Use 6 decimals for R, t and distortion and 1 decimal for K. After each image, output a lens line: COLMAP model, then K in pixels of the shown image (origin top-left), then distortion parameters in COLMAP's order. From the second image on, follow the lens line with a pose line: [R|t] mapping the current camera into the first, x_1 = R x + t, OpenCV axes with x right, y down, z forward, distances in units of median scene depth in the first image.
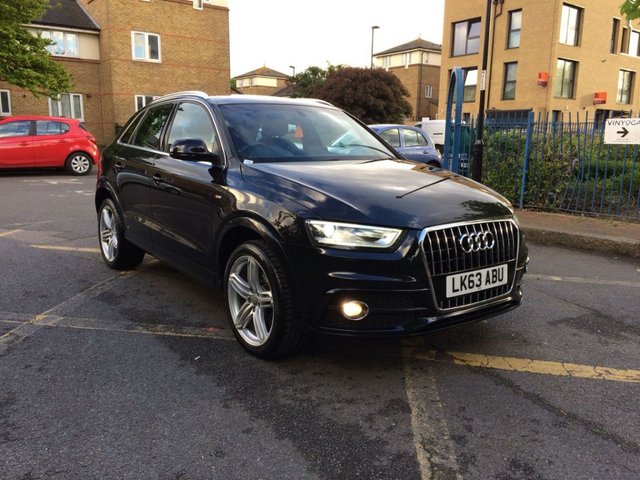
lens RADIAL K [[542.5, 0, 327.4], [0, 542.5, 244.0], [0, 0, 1]] dist [0.102759, -0.146146]
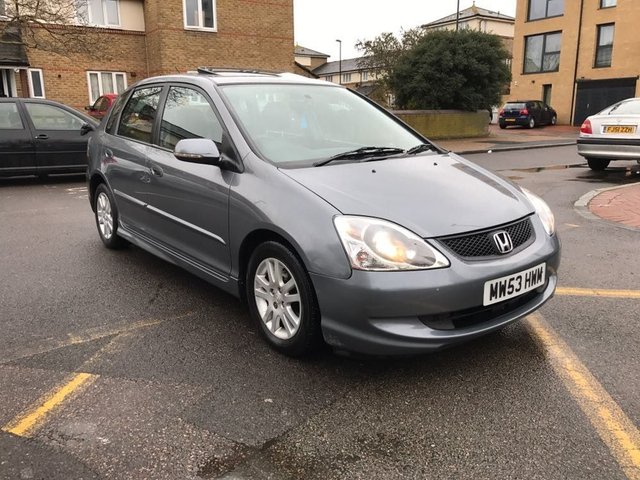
lens RADIAL K [[524.9, 0, 320.0], [0, 524.9, 240.0], [0, 0, 1]] dist [0.011421, 0.004566]
pose [[0.998800, -0.014704, -0.046715, -0.113773], [0.016342, 0.999258, 0.034879, -0.038157], [0.046167, -0.035601, 0.998299, 0.199169]]
